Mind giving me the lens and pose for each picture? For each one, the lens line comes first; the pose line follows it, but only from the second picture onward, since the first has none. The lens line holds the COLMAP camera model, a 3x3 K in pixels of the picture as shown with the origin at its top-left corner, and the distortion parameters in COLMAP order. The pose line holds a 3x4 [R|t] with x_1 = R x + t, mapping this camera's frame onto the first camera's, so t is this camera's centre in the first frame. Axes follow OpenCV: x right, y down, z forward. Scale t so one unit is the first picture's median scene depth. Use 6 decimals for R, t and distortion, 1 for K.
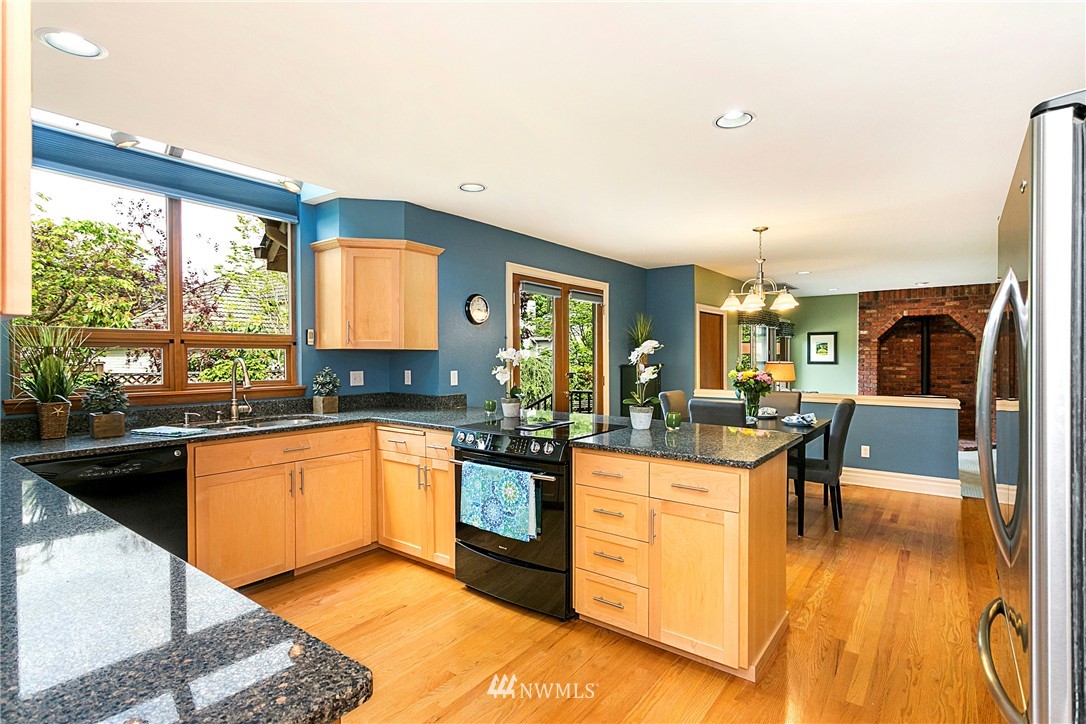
lens RADIAL K [[531.1, 0, 539.5], [0, 531.1, 362.0], [0, 0, 1]] dist [0.002204, 0.000426]
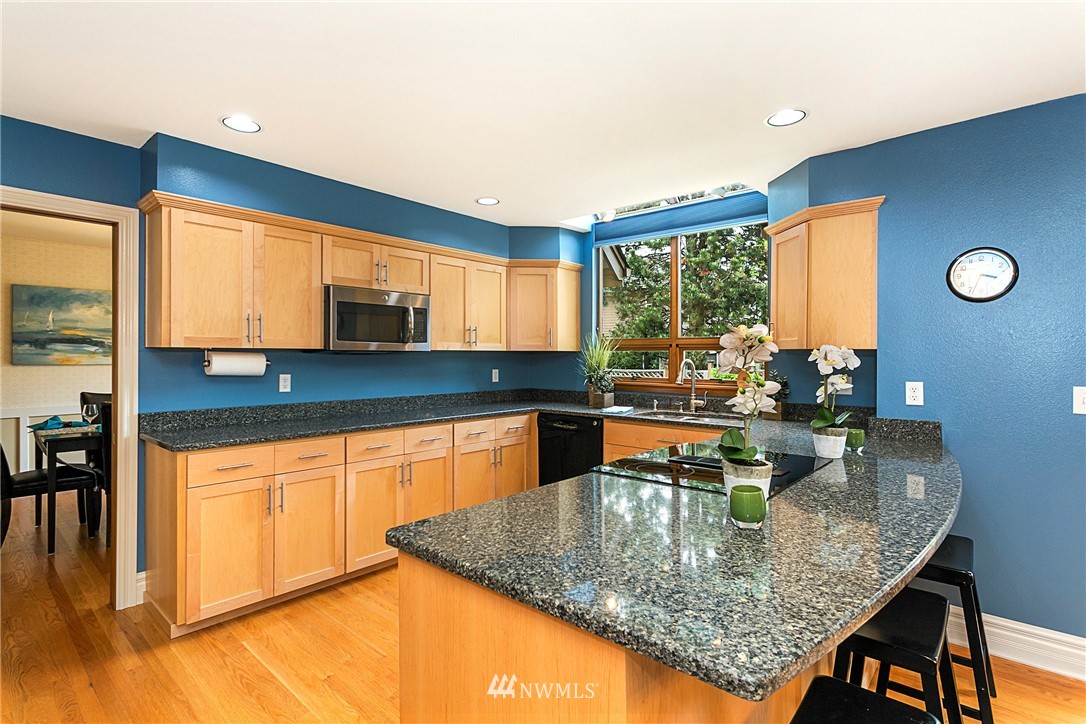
lens RADIAL K [[531.1, 0, 542.5], [0, 531.1, 360.9], [0, 0, 1]] dist [0.002204, 0.000426]
pose [[-0.073642, 0.007993, -0.997253, 0.612411], [-0.017525, 0.999803, 0.009308, -0.007784], [0.997131, 0.018162, -0.073488, 0.754594]]
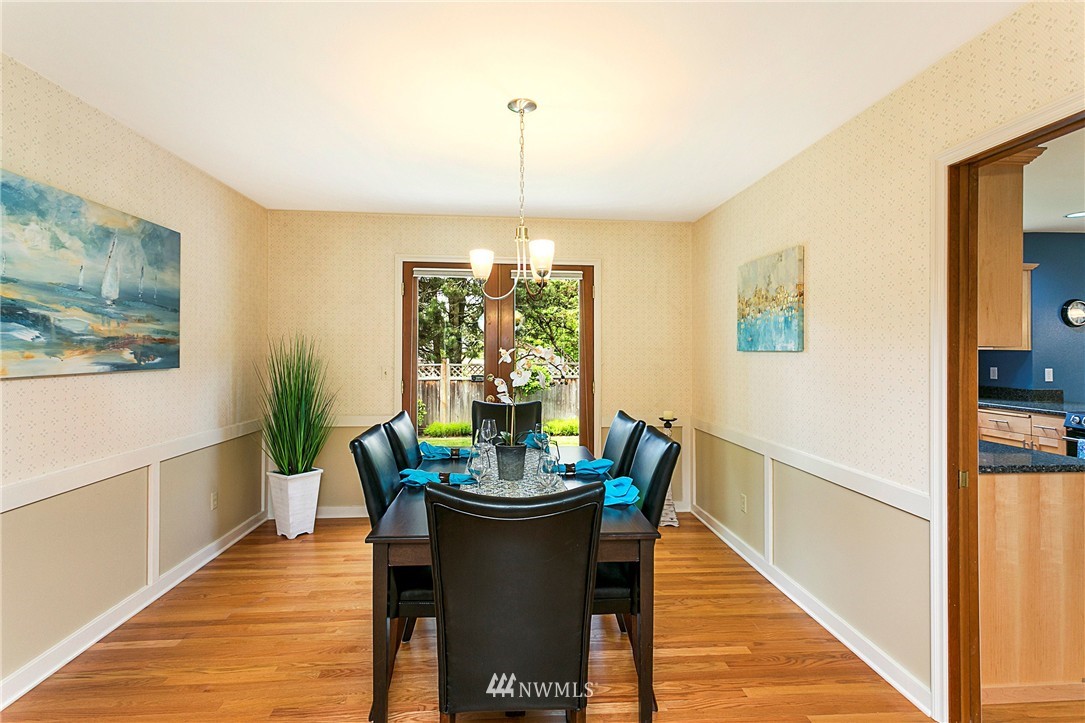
lens RADIAL K [[530.6, 0, 550.7], [0, 530.6, 347.5], [0, 0, 1]] dist [0.002204, 0.000426]
pose [[0.673260, 0.001186, -0.739405, -0.046064], [-0.017181, 0.999754, -0.014041, 0.007009], [0.739206, 0.022157, 0.673114, -0.688872]]
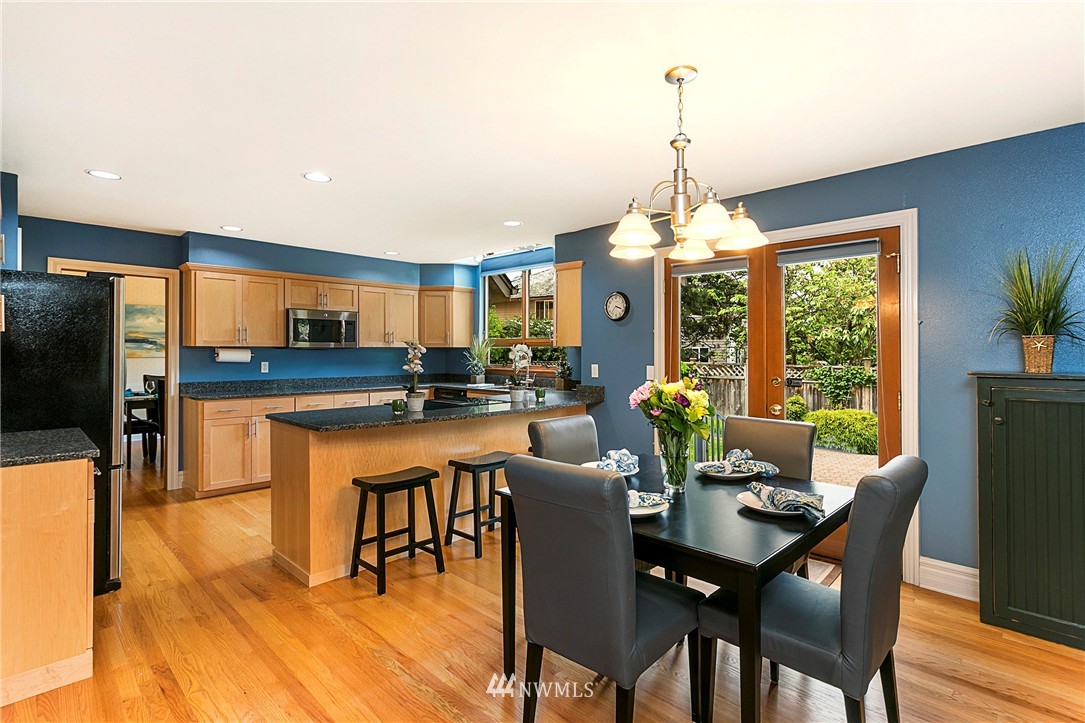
lens RADIAL K [[530.6, 0, 547.1], [0, 530.6, 354.1], [0, 0, 1]] dist [0.002204, 0.000426]
pose [[-0.119551, 0.005220, -0.992814, 1.201654], [-0.015773, 0.999850, 0.007156, -0.015193], [0.992703, 0.016516, -0.119451, 1.280484]]
